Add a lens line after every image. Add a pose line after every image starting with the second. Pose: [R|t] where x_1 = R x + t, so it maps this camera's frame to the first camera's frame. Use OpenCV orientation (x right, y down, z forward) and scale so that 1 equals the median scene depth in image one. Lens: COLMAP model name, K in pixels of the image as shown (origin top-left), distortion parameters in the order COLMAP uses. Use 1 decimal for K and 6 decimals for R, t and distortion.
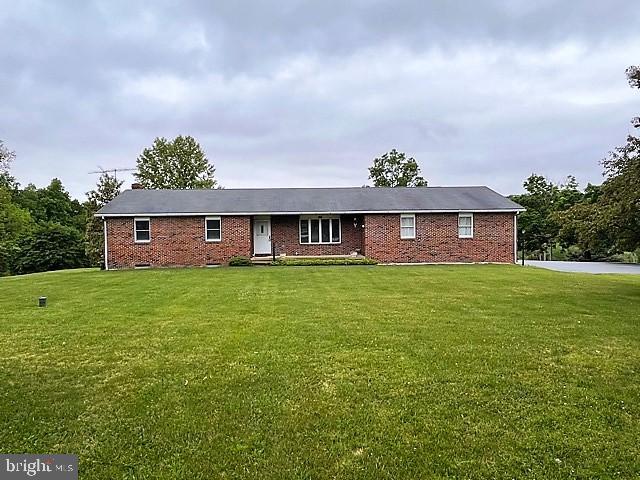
lens RADIAL K [[484.4, 0, 318.6], [0, 484.4, 238.1], [0, 0, 1]] dist [0.033358, -0.001324]
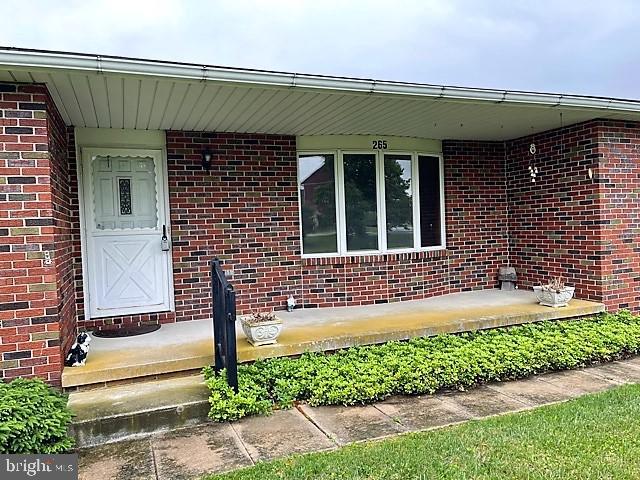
lens RADIAL K [[489.0, 0, 320.0], [0, 489.0, 240.0], [0, 0, 1]] dist [0.090754, -0.133194]
pose [[0.949291, -0.034245, 0.312529, -0.108167], [0.034657, 0.999390, 0.004239, 0.002281], [-0.312483, 0.006808, 0.949899, 0.806310]]
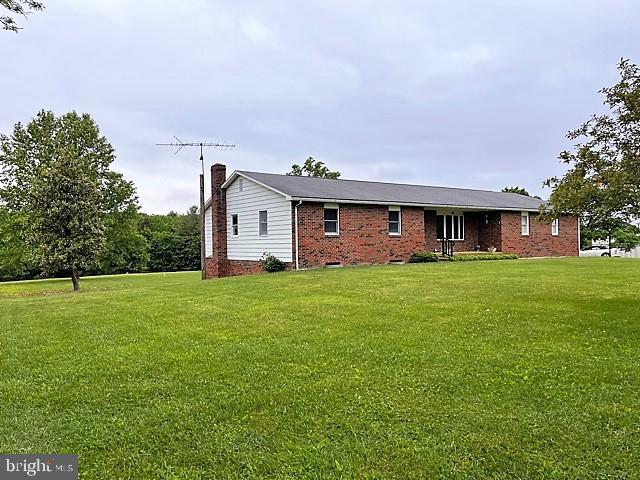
lens RADIAL K [[489.0, 0, 320.0], [0, 489.0, 240.0], [0, 0, 1]] dist [0.090754, -0.133194]
pose [[0.848153, 0.006745, 0.529708, -0.784633], [0.011367, 0.999457, -0.030927, 0.040459], [-0.529629, 0.032252, 0.847616, 0.308826]]
